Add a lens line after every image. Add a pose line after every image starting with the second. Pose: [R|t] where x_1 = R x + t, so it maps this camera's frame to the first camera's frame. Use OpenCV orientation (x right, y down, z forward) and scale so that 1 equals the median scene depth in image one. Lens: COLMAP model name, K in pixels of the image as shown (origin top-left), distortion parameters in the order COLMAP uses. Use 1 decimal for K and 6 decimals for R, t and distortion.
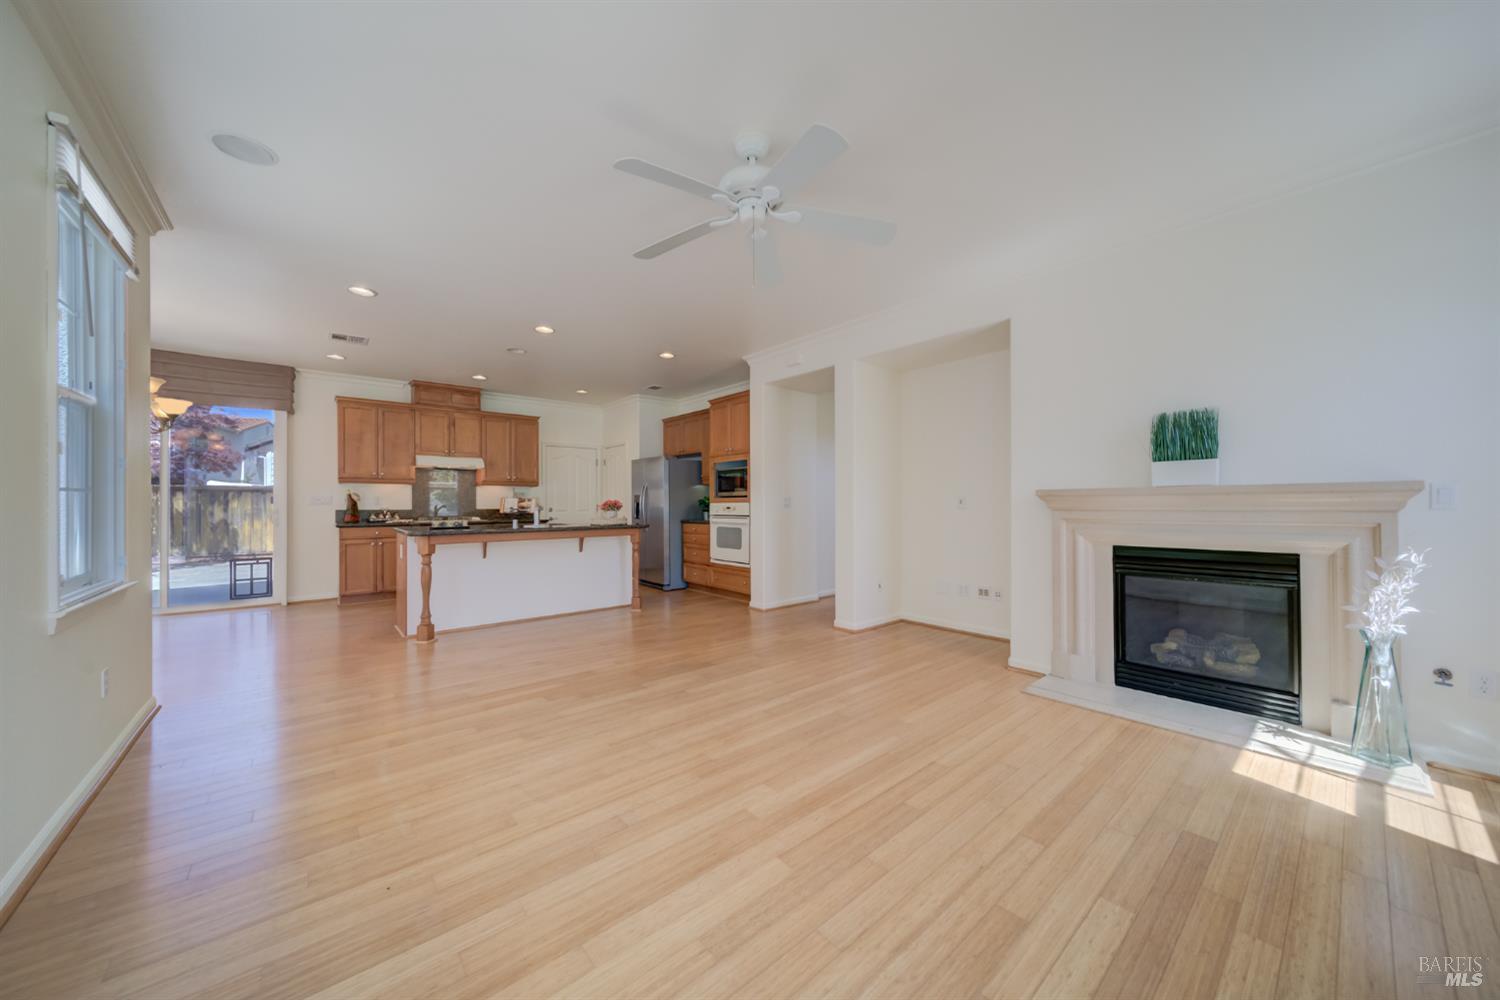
lens RADIAL K [[524.4, 0, 759.1], [0, 524.4, 503.9], [0, 0, 1]] dist [-0.000749, -0.000082]
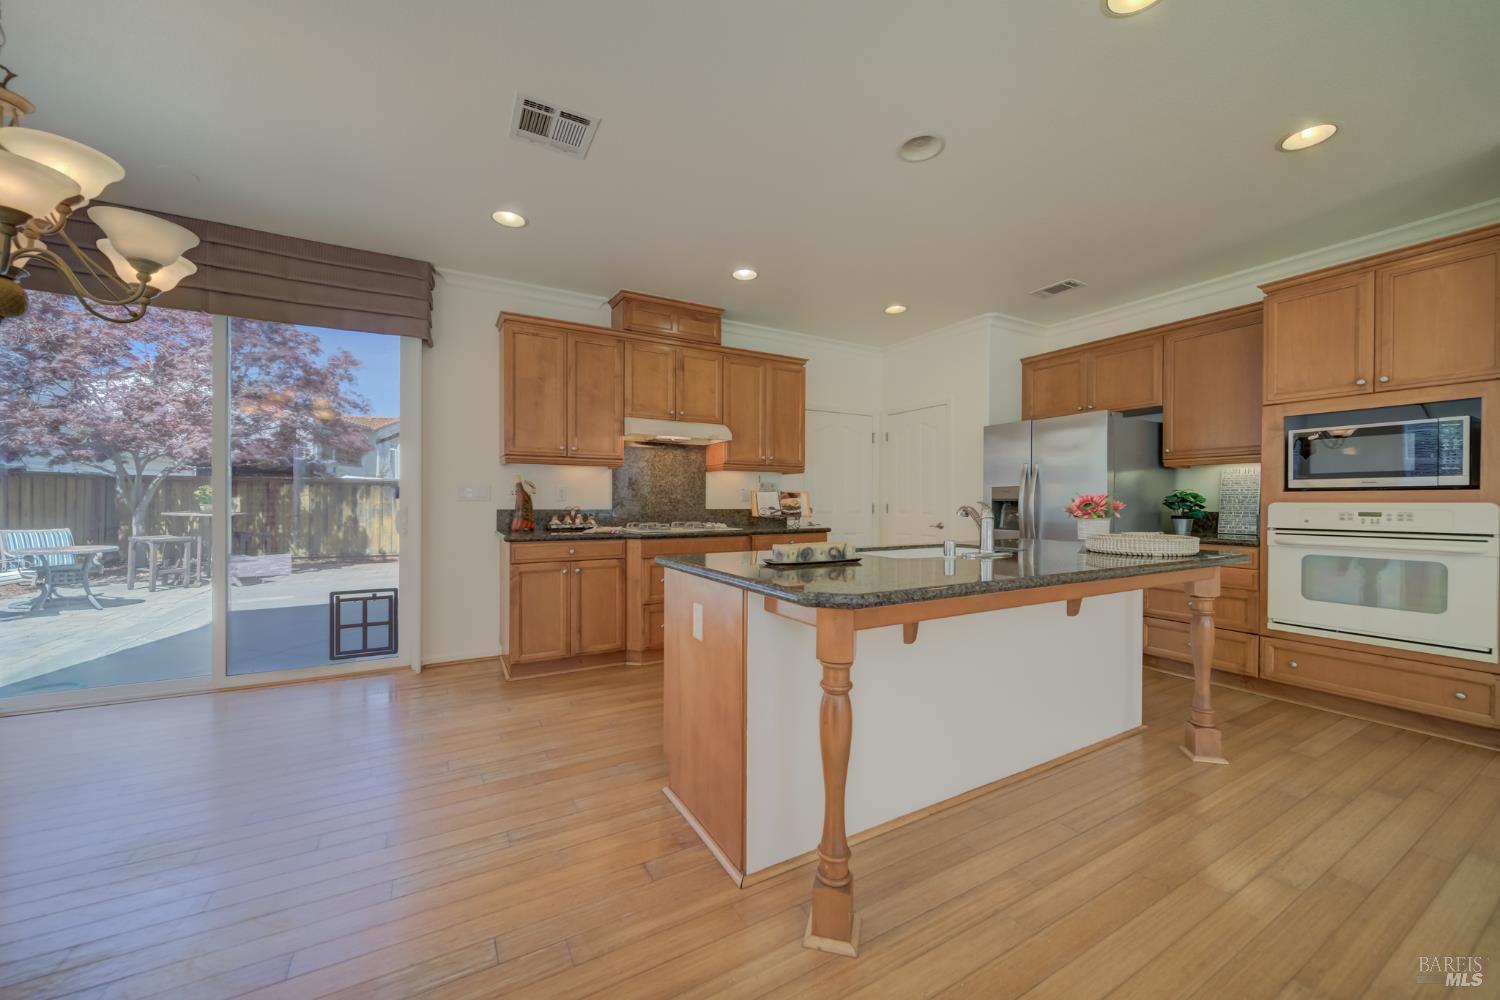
lens RADIAL K [[616.4, 0, 888.6], [0, 616.4, 507.3], [0, 0, 1]] dist [-0.001122, 0.000106]
pose [[0.996741, 0.007797, -0.080289, -0.320978], [-0.007197, 0.999944, 0.007754, 0.000688], [0.080345, -0.007151, 0.996742, 0.351750]]
